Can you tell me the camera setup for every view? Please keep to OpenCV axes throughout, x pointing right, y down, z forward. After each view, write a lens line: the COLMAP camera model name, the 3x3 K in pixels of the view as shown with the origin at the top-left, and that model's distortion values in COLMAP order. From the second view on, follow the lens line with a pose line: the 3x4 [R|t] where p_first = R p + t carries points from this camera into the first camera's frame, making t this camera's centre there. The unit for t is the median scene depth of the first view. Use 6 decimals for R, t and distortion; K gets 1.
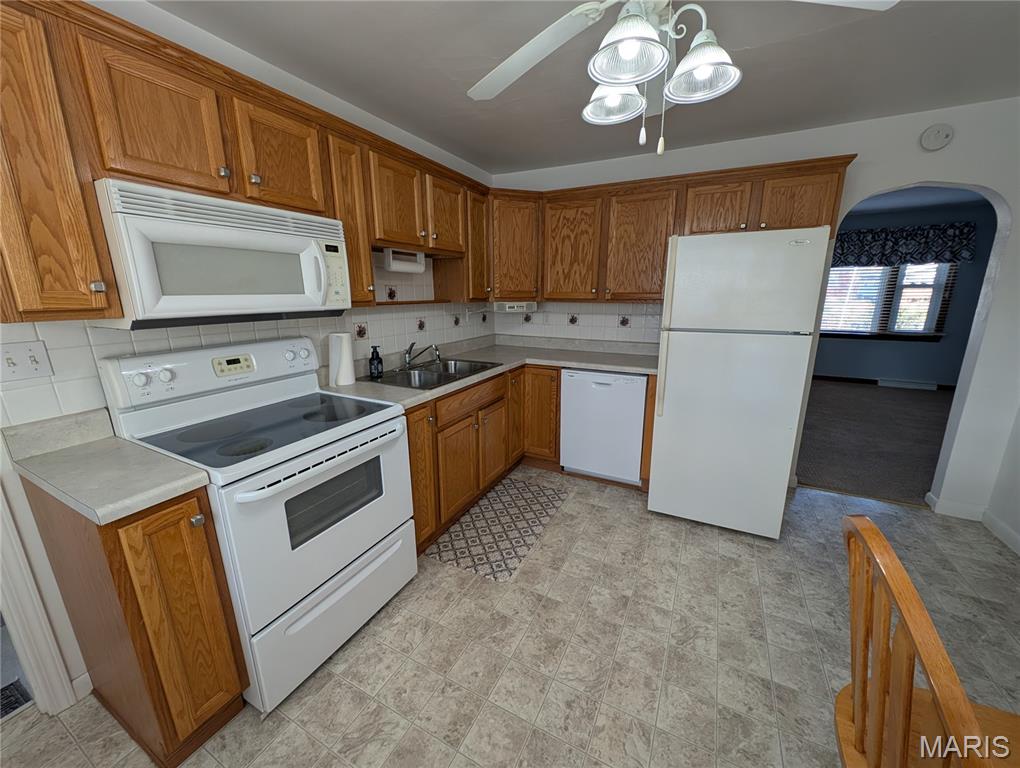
lens RADIAL K [[392.4, 0, 512.9], [0, 392.4, 380.9], [0, 0, 1]] dist [0.000981, -0.000046]
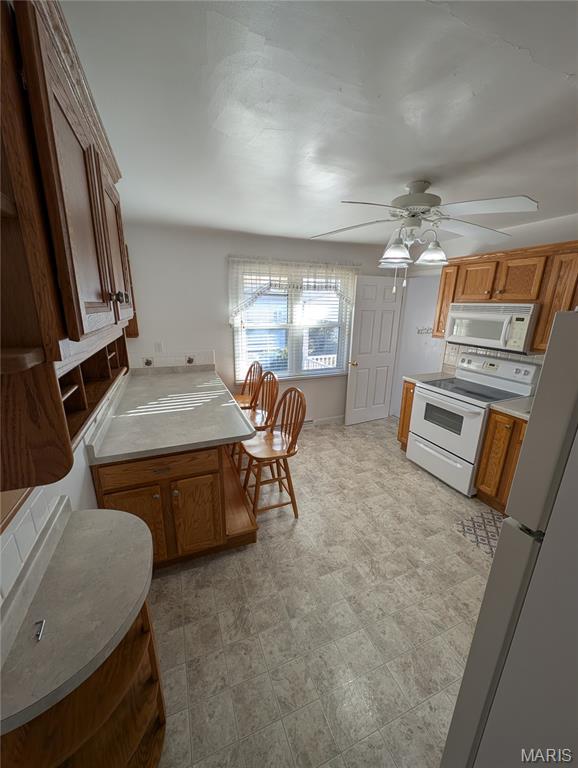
lens RADIAL K [[292.5, 0, 284.8], [0, 292.5, 385.6], [0, 0, 1]] dist [0.001398, 0.000104]
pose [[-0.662149, 0.196687, -0.723099, 1.145440], [-0.188832, 0.890009, 0.415003, -0.350781], [0.725190, 0.411338, -0.552178, 0.896854]]
